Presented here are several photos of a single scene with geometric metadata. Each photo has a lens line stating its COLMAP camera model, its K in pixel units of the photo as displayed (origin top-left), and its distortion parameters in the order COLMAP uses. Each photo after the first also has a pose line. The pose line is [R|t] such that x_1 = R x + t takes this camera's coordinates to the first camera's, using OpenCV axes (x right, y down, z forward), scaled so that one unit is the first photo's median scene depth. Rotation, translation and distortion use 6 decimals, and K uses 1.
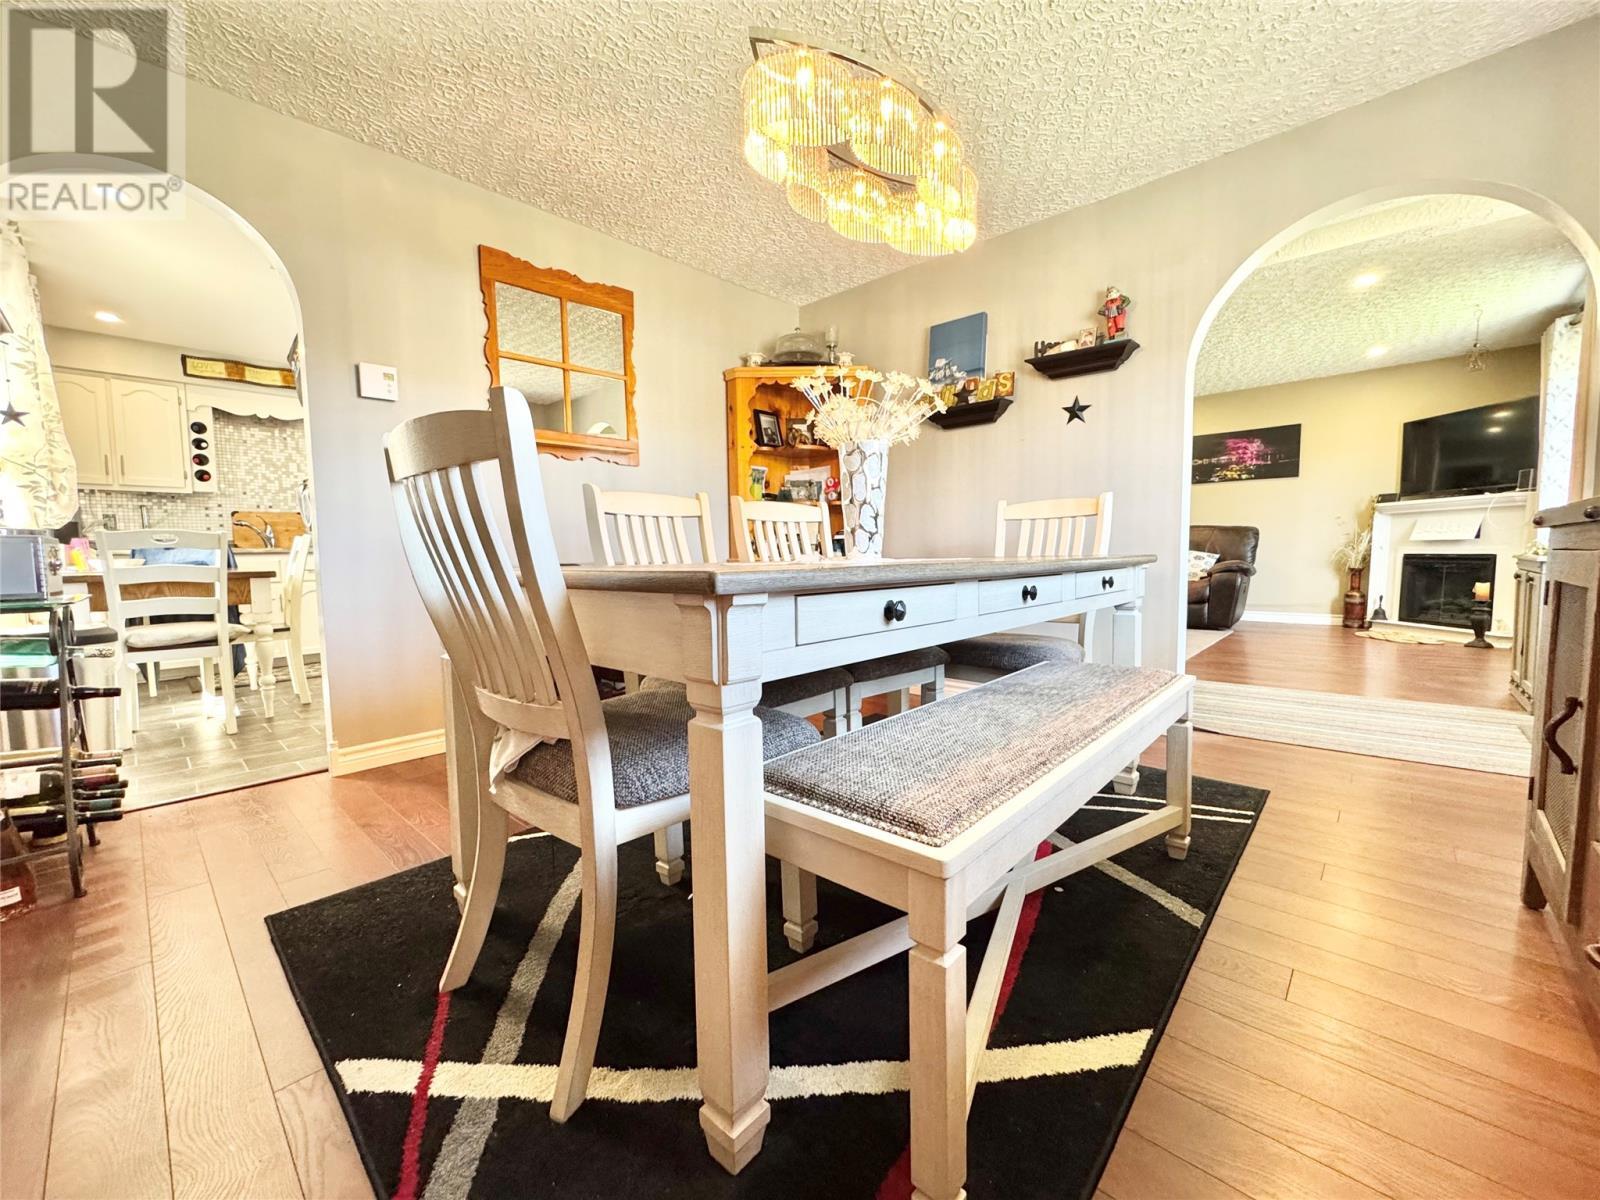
lens RADIAL K [[638.9, 0, 797.5], [0, 638.9, 602.4], [0, 0, 1]] dist [-0.008011, 0.000272]
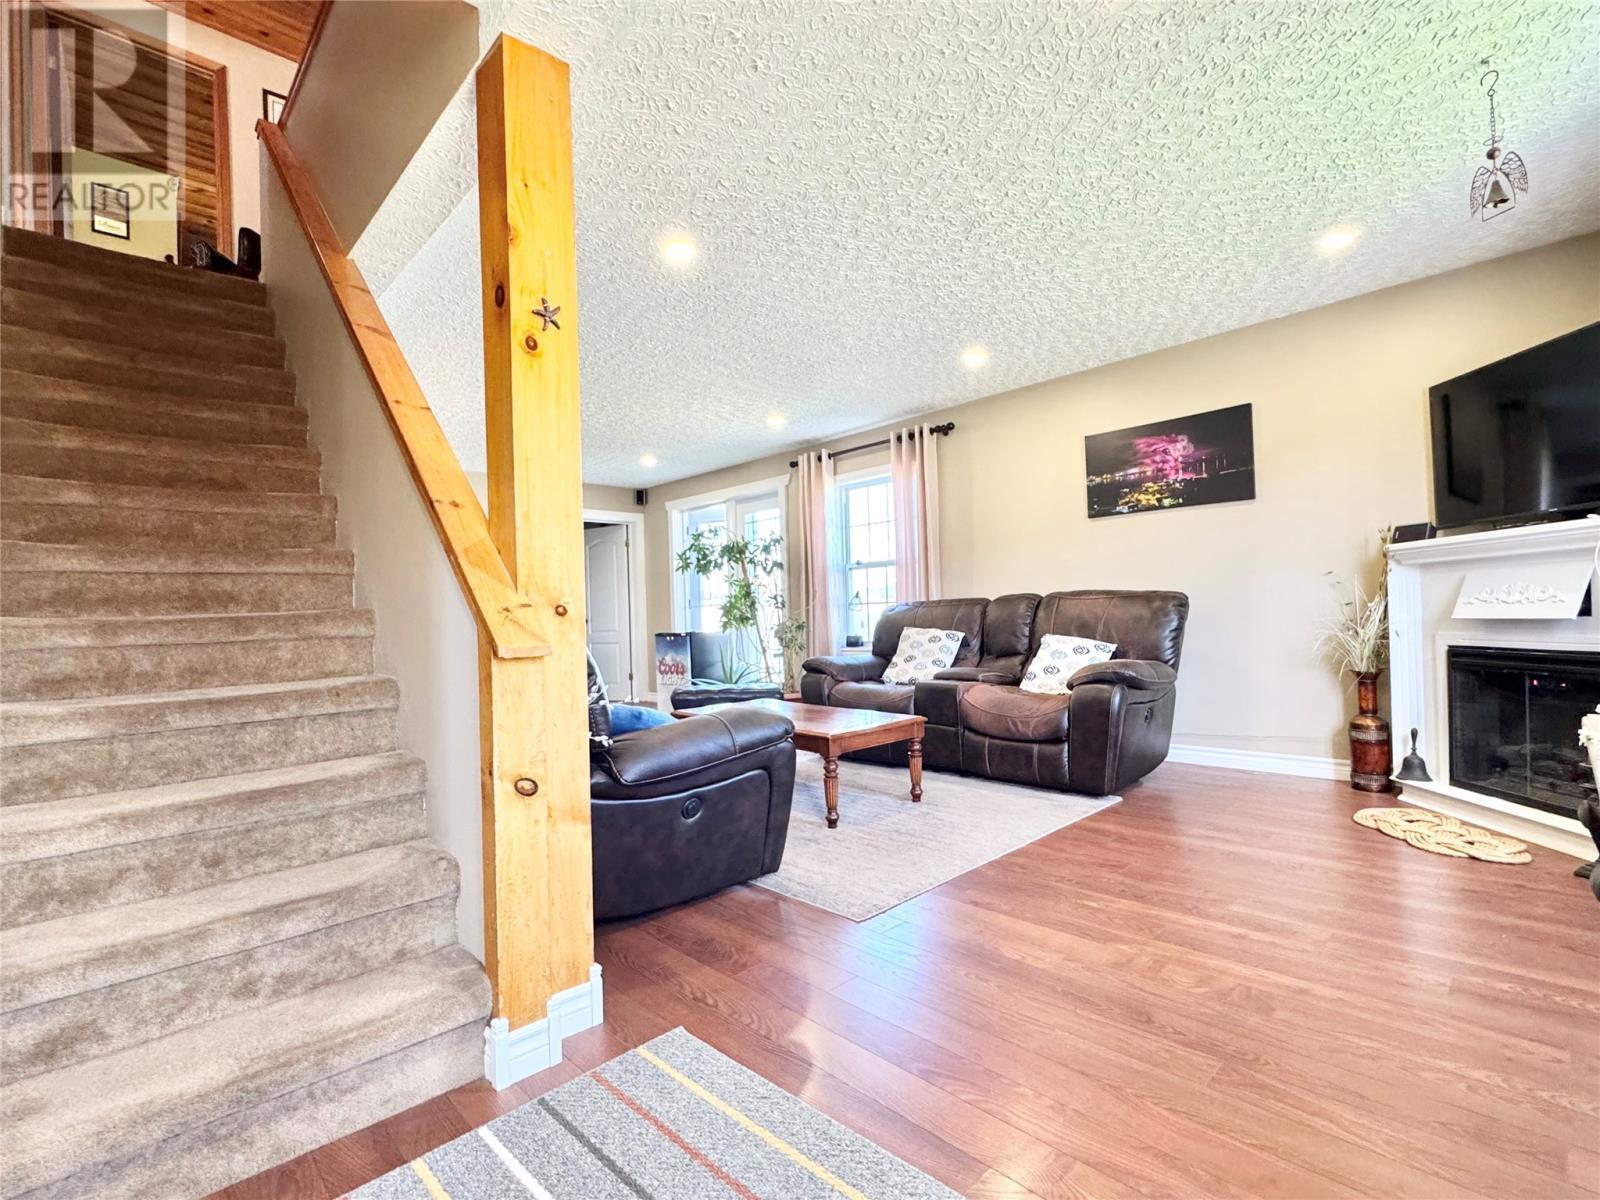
lens RADIAL K [[749.6, 0, 798.3], [0, 749.6, 608.4], [0, 0, 1]] dist [-0.003735, -0.000218]
pose [[0.997977, -0.014405, -0.061921, 0.455233], [0.008673, 0.995734, -0.091860, -0.051954], [0.062980, 0.091137, 0.993845, 0.365273]]
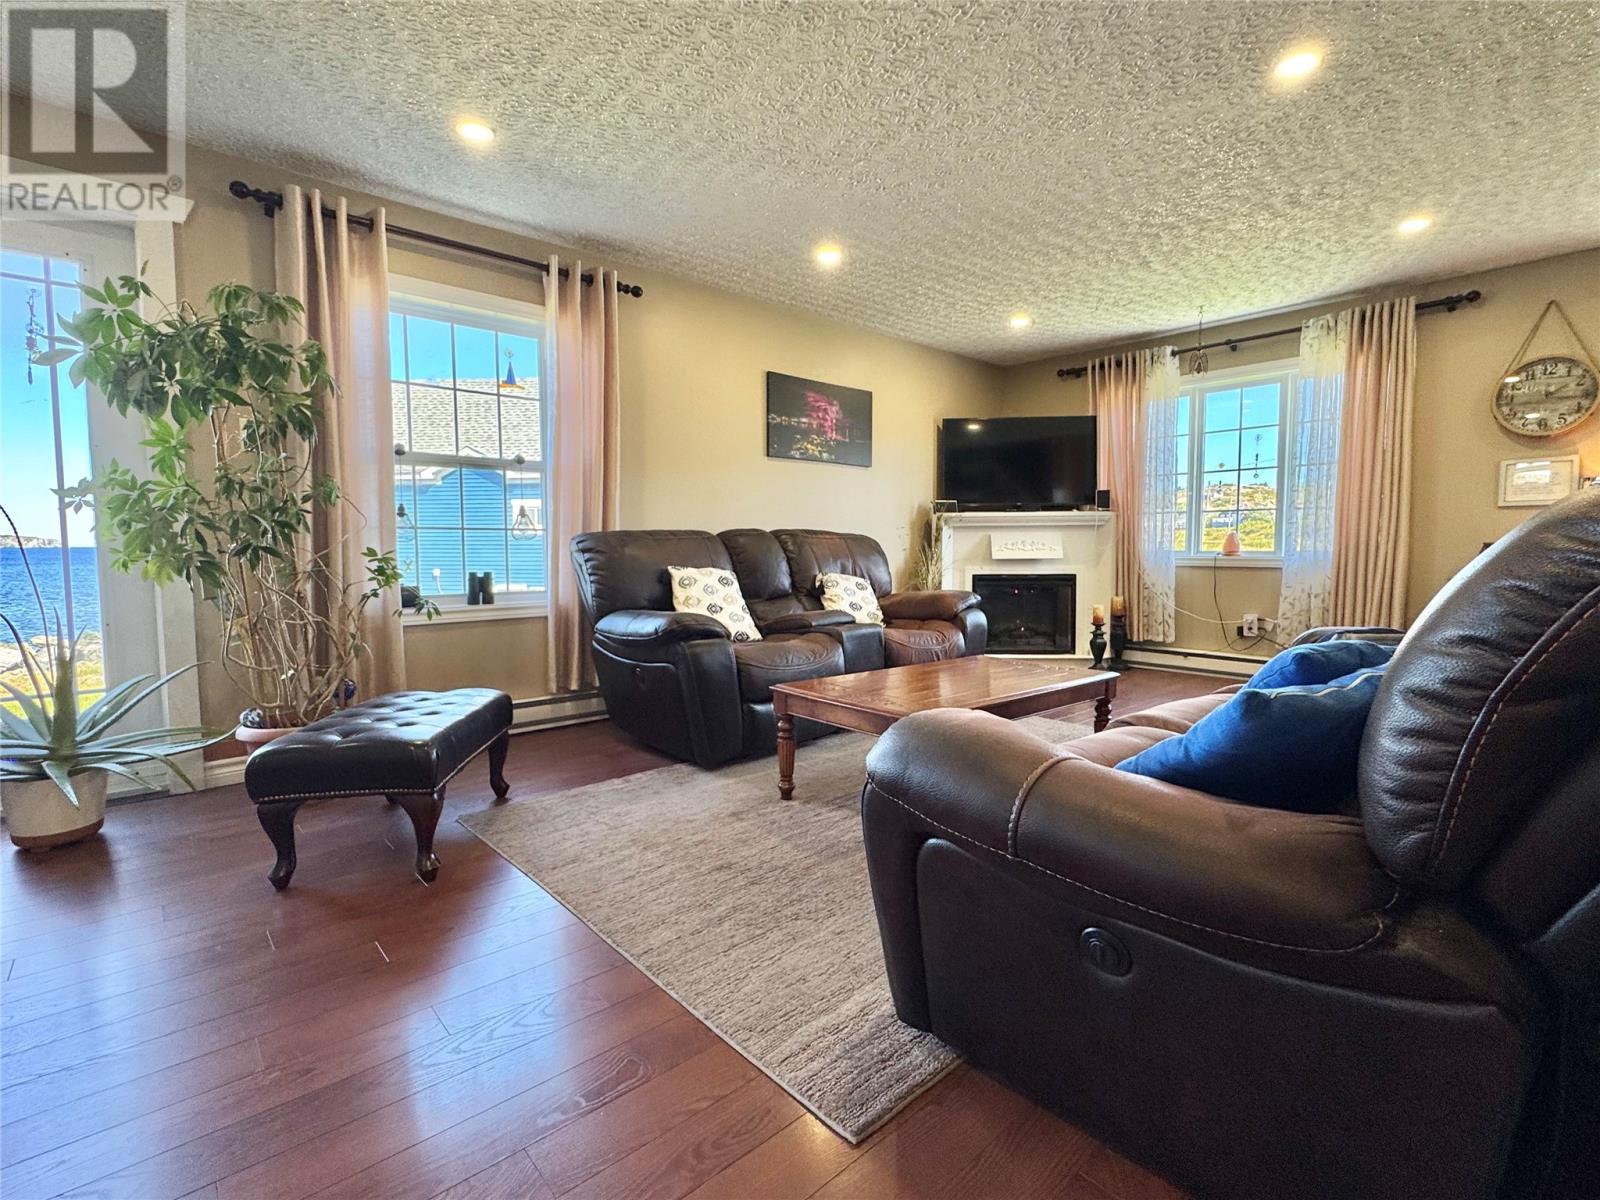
lens RADIAL K [[749.6, 0, 797.5], [0, 749.6, 589.2], [0, 0, 1]] dist [-0.003735, -0.000218]
pose [[0.101344, -0.040972, 0.994007, -0.040111], [0.079715, 0.996273, 0.032938, -0.102137], [-0.991653, 0.075900, 0.104232, 1.041435]]
